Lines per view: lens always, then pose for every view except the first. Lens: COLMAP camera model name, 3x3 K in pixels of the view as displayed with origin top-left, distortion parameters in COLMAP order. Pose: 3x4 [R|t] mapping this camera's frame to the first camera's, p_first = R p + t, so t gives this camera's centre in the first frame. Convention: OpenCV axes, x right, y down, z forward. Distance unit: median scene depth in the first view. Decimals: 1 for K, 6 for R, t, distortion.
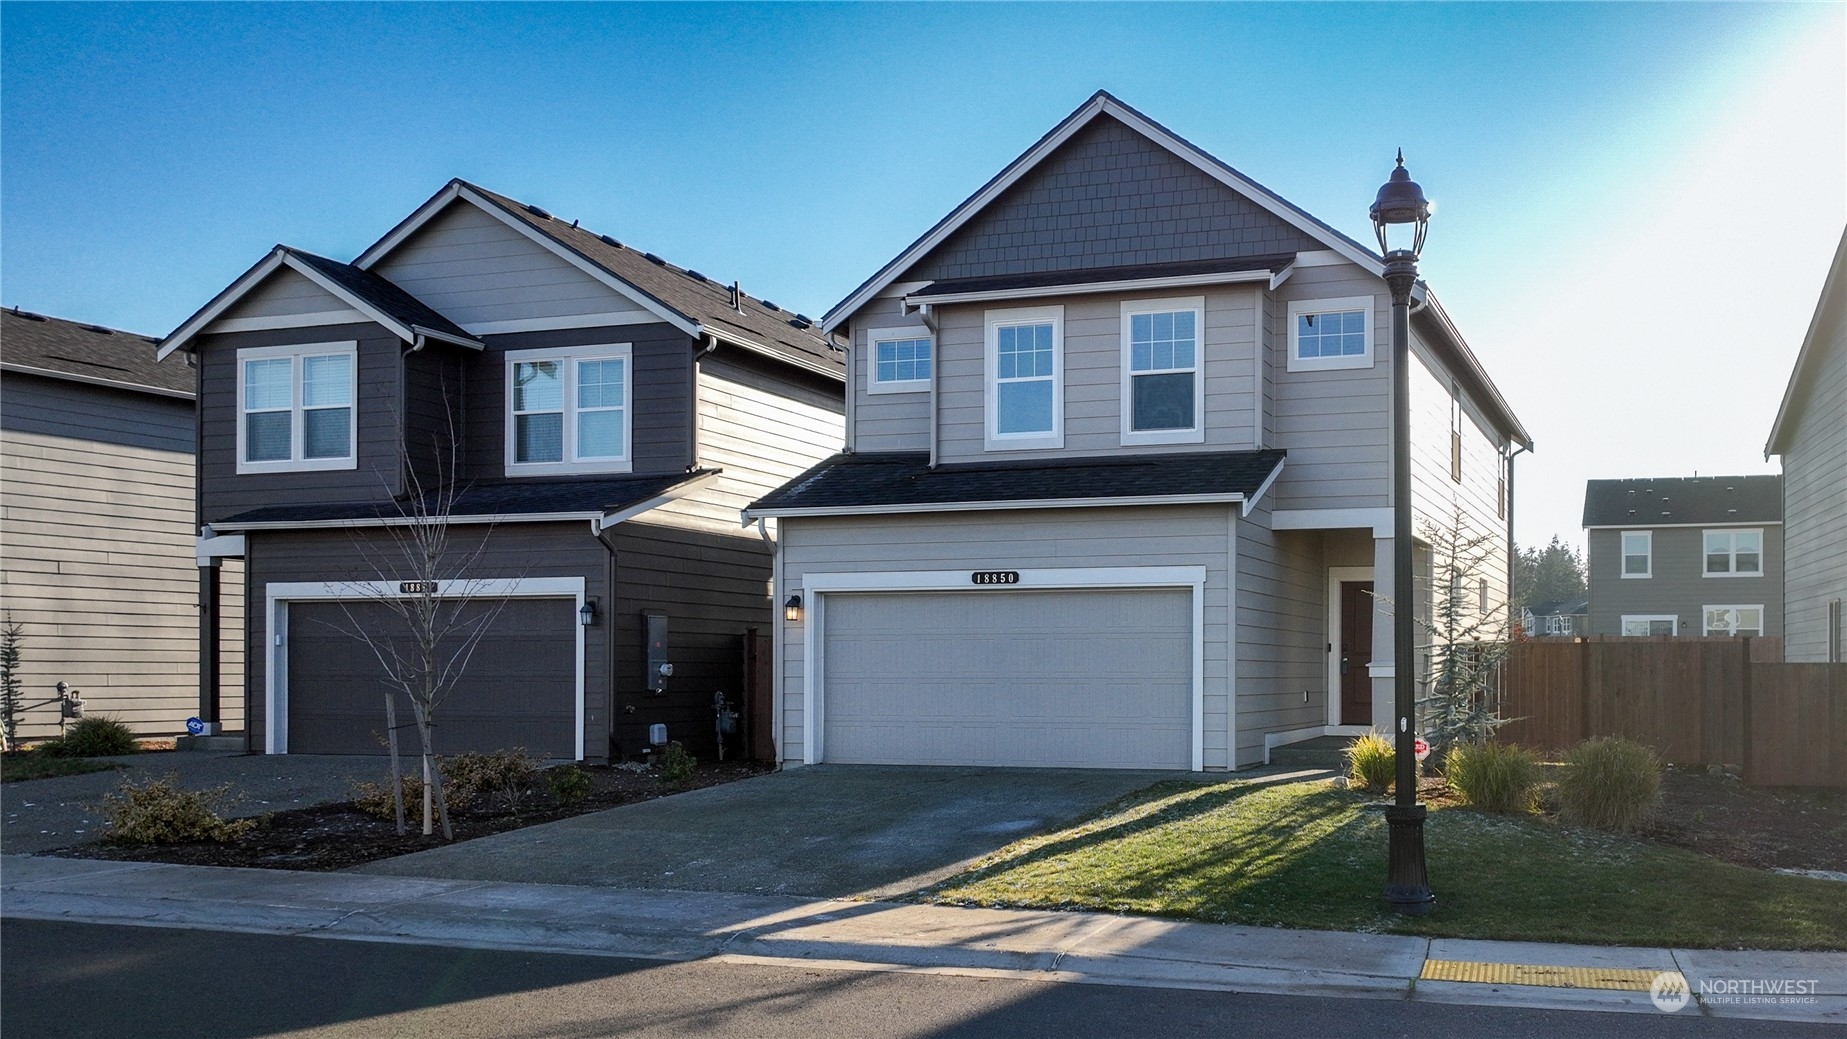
lens RADIAL K [[1850.7, 0, 1247.1], [0, 1850.7, 695.9], [0, 0, 1]] dist [0.001090, -0.019037]
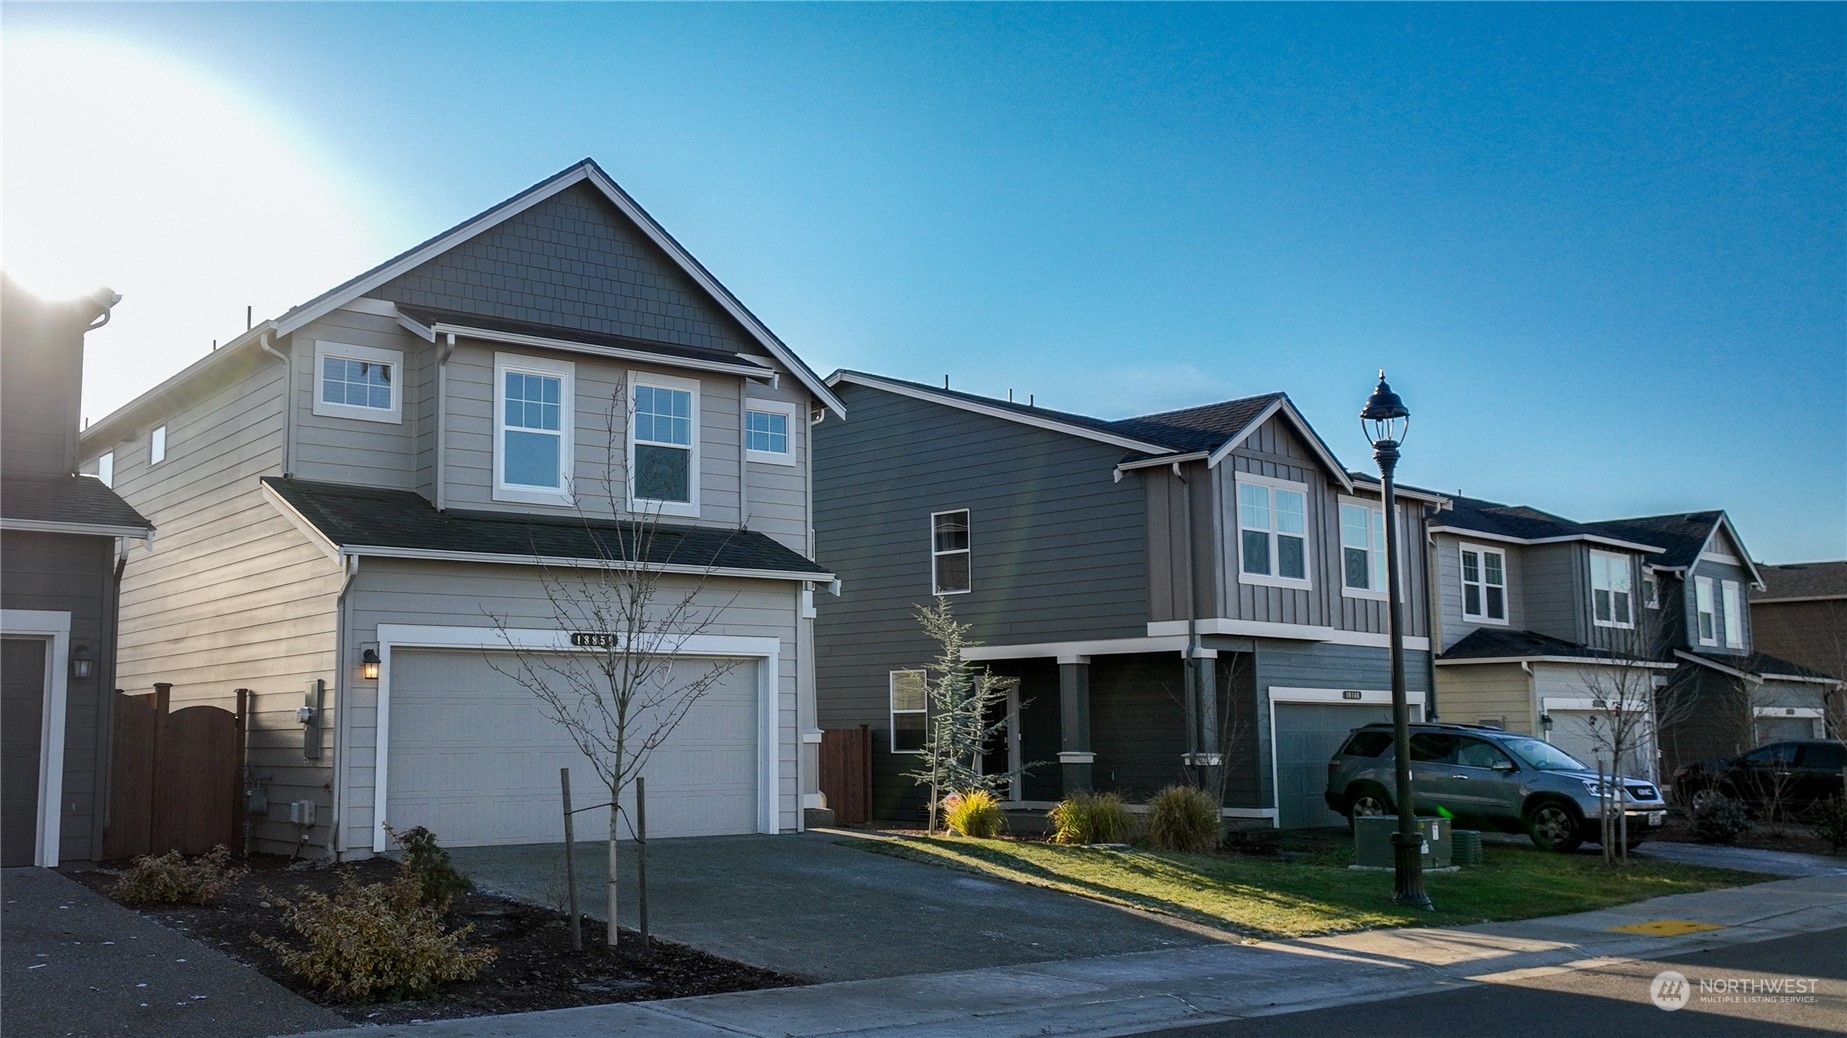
lens RADIAL K [[1774.8, 0, 923.5], [0, 1774.8, 519.0], [0, 0, 1]] dist [-0.007443, 0.000866]
pose [[0.553388, 0.096917, 0.827266, -0.759281], [0.015817, 0.991806, -0.126773, -0.006720], [-0.832774, 0.083240, 0.547320, 0.335126]]
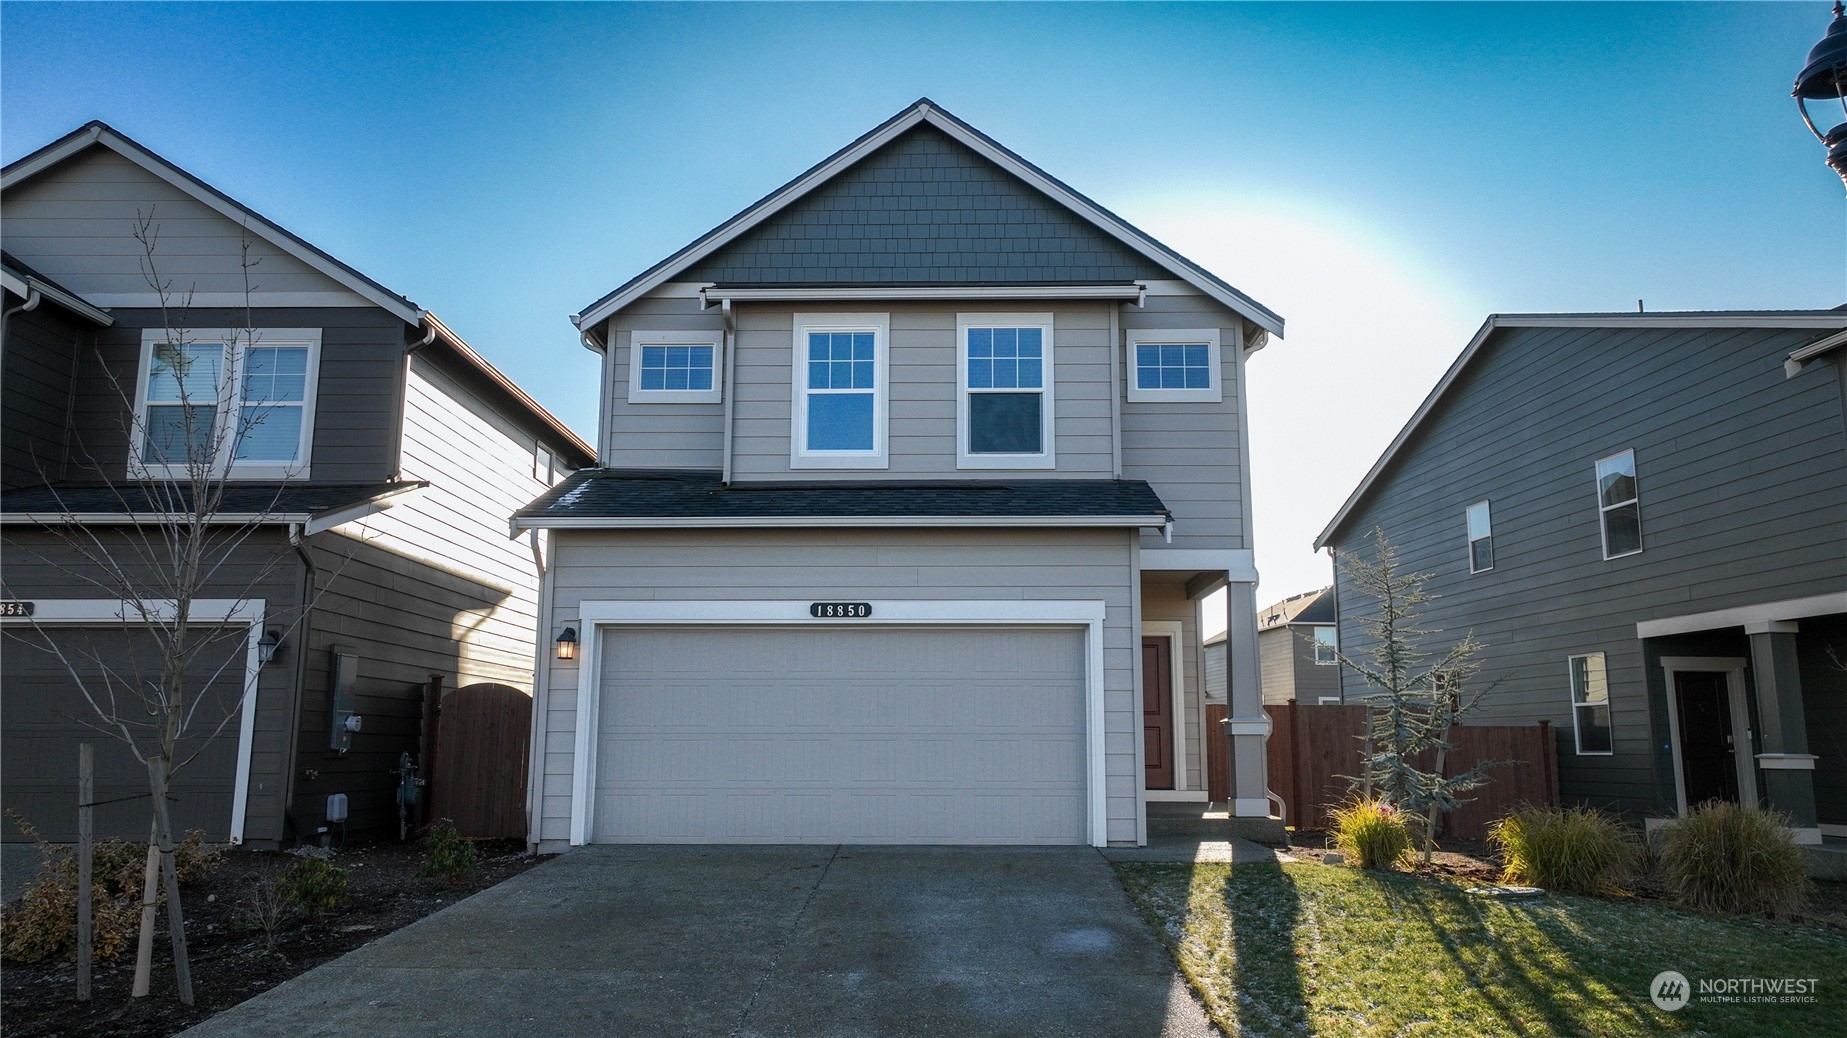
lens RADIAL K [[1380.5, 0, 973.9], [0, 1380.5, 514.6], [0, 0, 1]] dist [0.001747, 0.004380]
pose [[0.958200, 0.048588, 0.281942, -0.241211], [0.003082, 0.983663, -0.179992, 0.005171], [-0.286082, 0.173337, 0.942397, 0.372198]]
